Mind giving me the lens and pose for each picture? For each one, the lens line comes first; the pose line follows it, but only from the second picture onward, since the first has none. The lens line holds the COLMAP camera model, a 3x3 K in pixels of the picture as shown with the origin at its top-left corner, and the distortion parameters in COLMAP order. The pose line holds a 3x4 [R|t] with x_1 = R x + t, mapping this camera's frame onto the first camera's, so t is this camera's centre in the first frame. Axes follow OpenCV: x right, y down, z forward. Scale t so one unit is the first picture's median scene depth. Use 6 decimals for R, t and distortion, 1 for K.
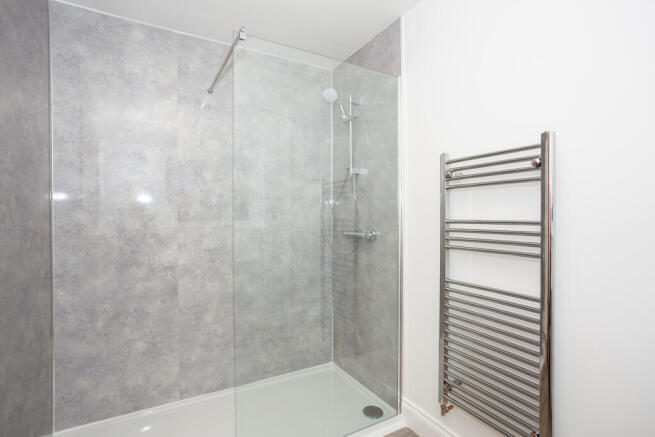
lens RADIAL K [[316.0, 0, 327.7], [0, 316.0, 219.2], [0, 0, 1]] dist [-0.000043, 0.001684]
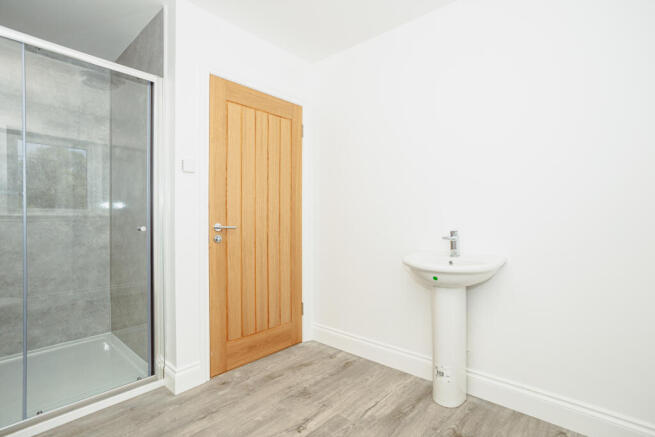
lens RADIAL K [[316.0, 0, 327.0], [0, 316.0, 217.5], [0, 0, 1]] dist [-0.000043, 0.001684]
pose [[0.944881, 0.004311, 0.327386, -0.030588], [-0.004075, 0.999991, -0.001406, 0.020406], [-0.327389, -0.000006, 0.944890, -0.659594]]
